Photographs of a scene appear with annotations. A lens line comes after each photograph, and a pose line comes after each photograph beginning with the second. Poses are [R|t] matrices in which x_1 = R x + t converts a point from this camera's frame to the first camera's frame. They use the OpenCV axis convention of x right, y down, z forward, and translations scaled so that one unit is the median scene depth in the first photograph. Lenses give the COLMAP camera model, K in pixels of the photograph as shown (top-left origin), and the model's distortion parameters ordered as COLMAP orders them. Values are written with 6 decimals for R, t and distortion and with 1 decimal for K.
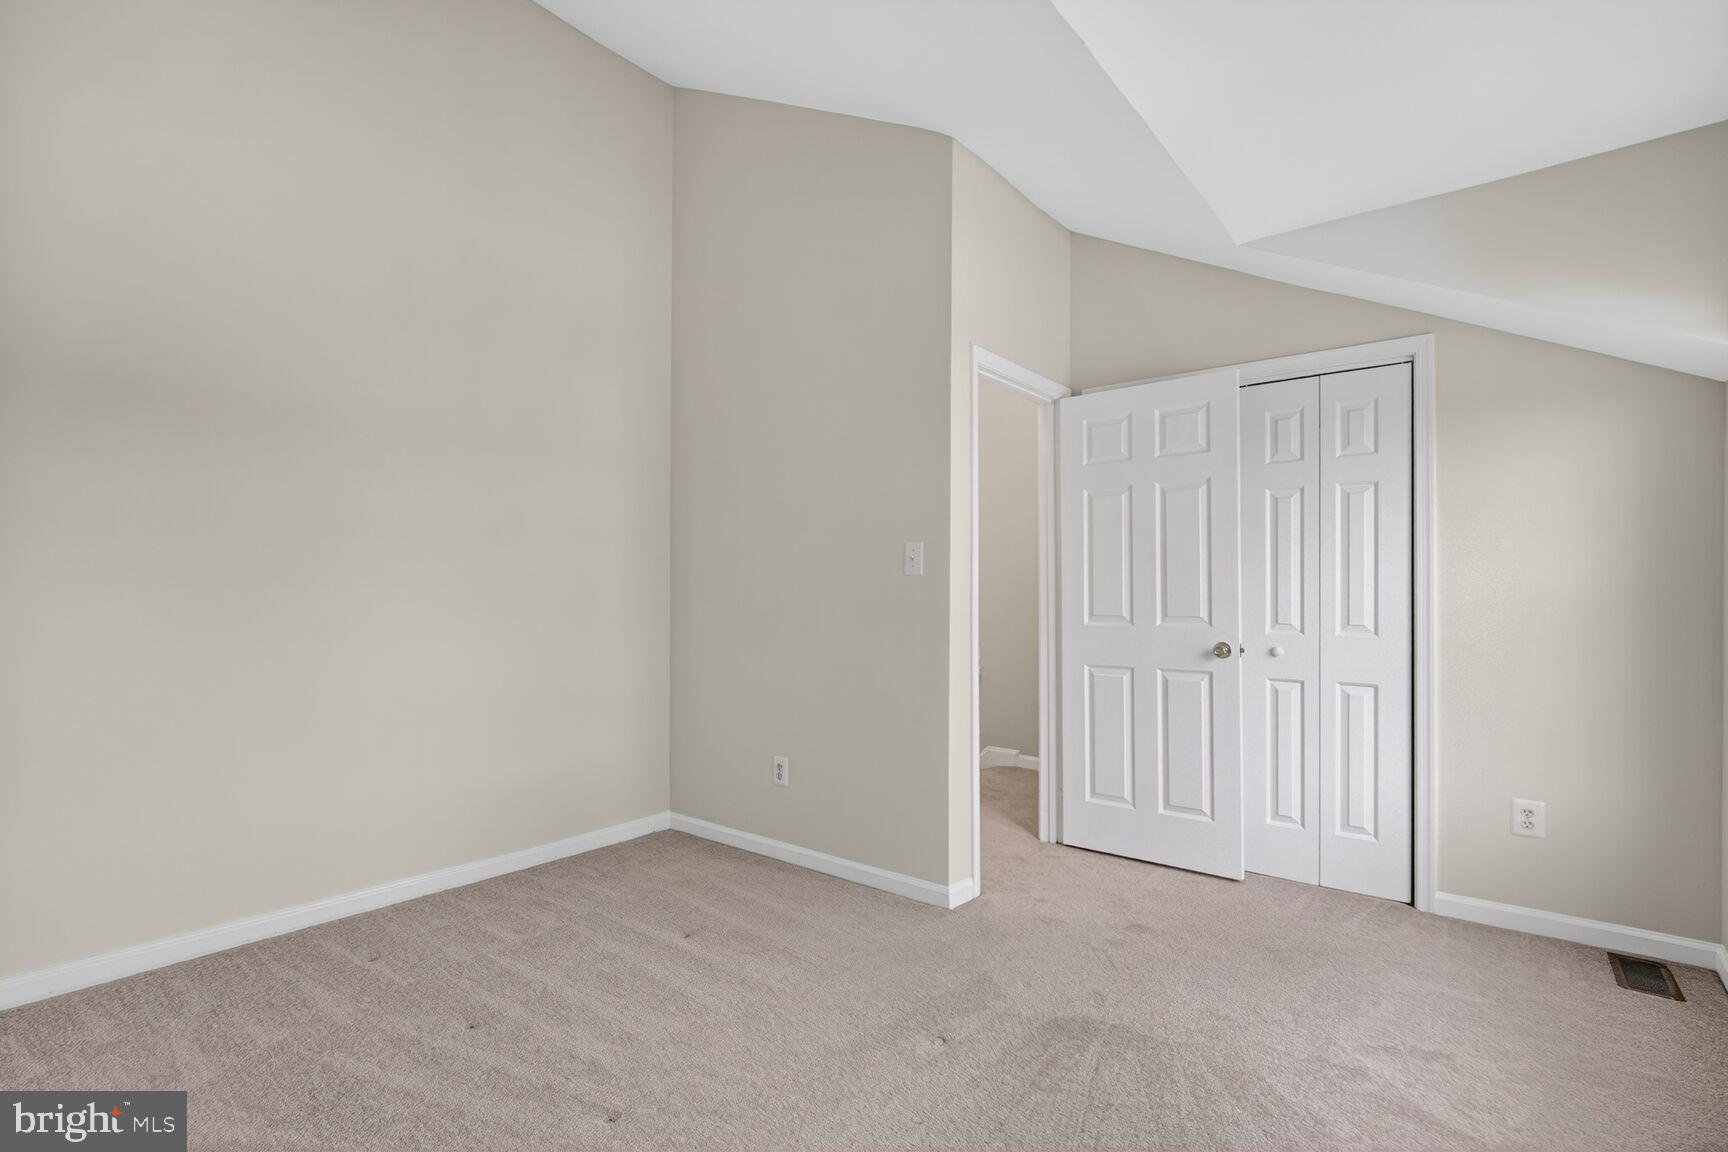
lens RADIAL K [[795.1, 0, 863.2], [0, 795.1, 567.8], [0, 0, 1]] dist [-0.001238, -0.000414]
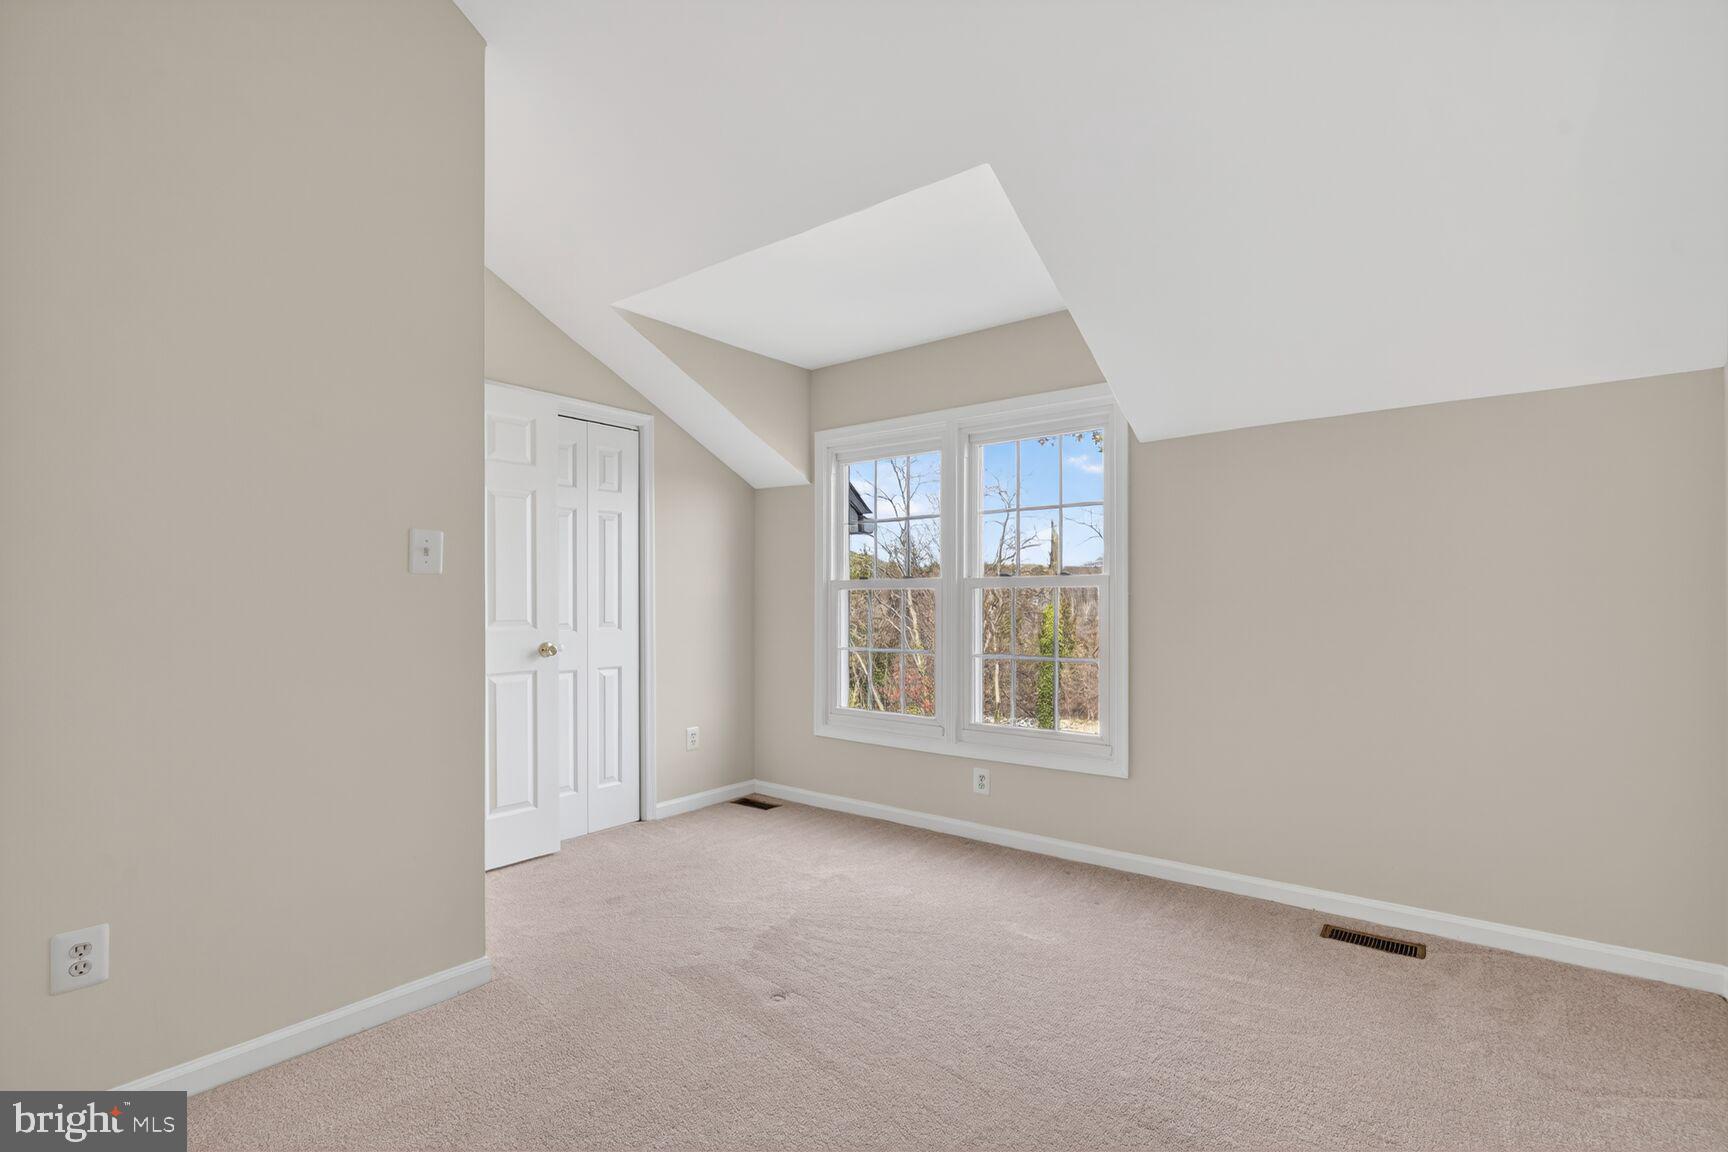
lens RADIAL K [[795.1, 0, 863.2], [0, 795.1, 567.8], [0, 0, 1]] dist [-0.001238, -0.000414]
pose [[0.003979, 0.036508, 0.999325, -0.685294], [-0.028973, 0.998918, -0.036378, 0.019238], [-0.999572, -0.028808, 0.005033, 0.586748]]
